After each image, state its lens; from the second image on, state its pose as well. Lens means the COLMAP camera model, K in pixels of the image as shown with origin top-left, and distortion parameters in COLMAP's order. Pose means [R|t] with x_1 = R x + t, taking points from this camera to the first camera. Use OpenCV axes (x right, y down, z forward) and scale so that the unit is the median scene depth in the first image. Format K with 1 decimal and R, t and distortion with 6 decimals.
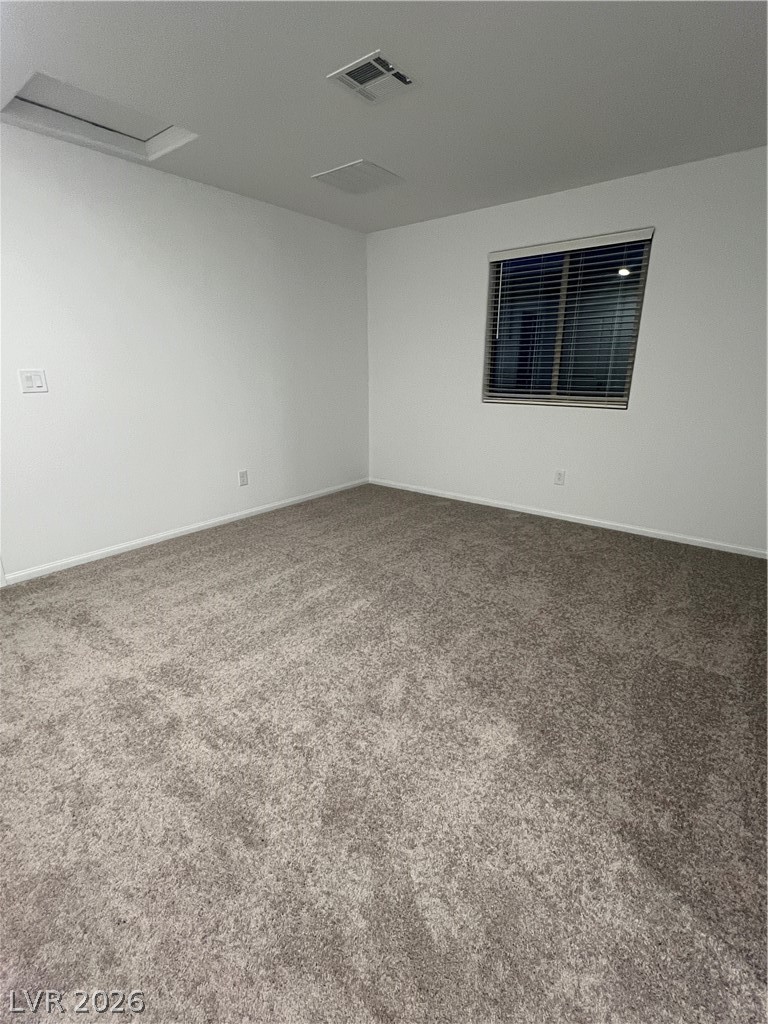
lens RADIAL K [[482.0, 0, 388.0], [0, 482.0, 511.7], [0, 0, 1]] dist [-0.000309, 0.001511]
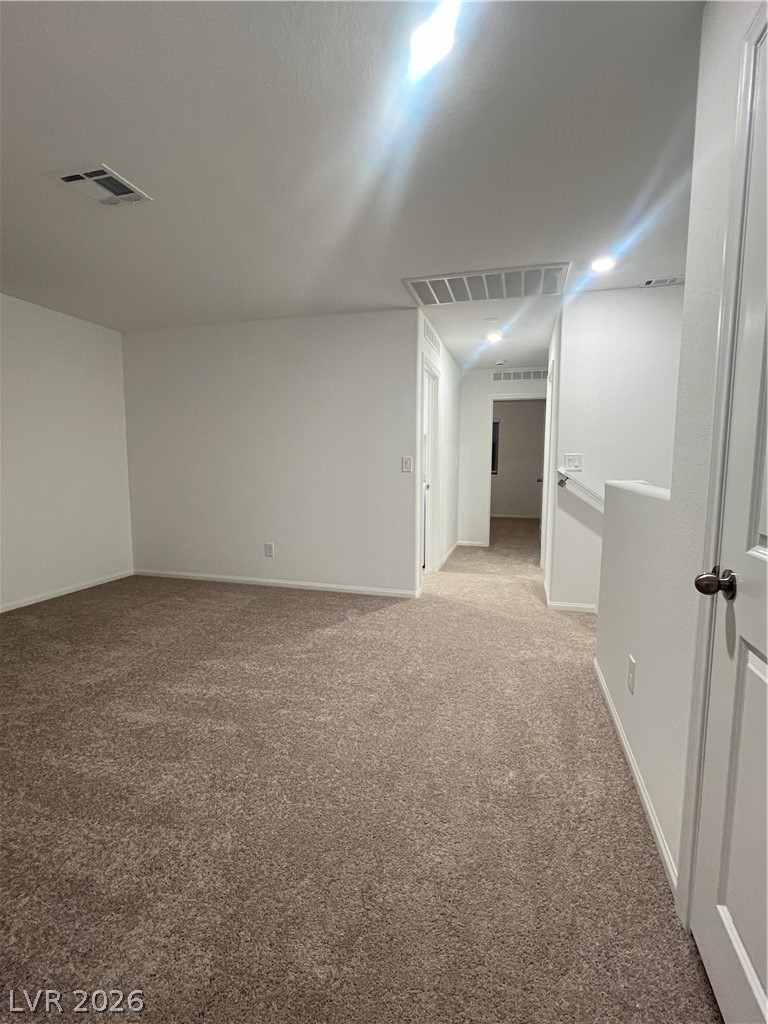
lens RADIAL K [[482.0, 0, 383.8], [0, 482.0, 512.6], [0, 0, 1]] dist [-0.000309, 0.001511]
pose [[-0.399592, -0.087540, 0.912504, -0.882016], [0.266227, 0.941443, 0.206899, -0.186533], [-0.877182, 0.325609, -0.352888, 0.721267]]
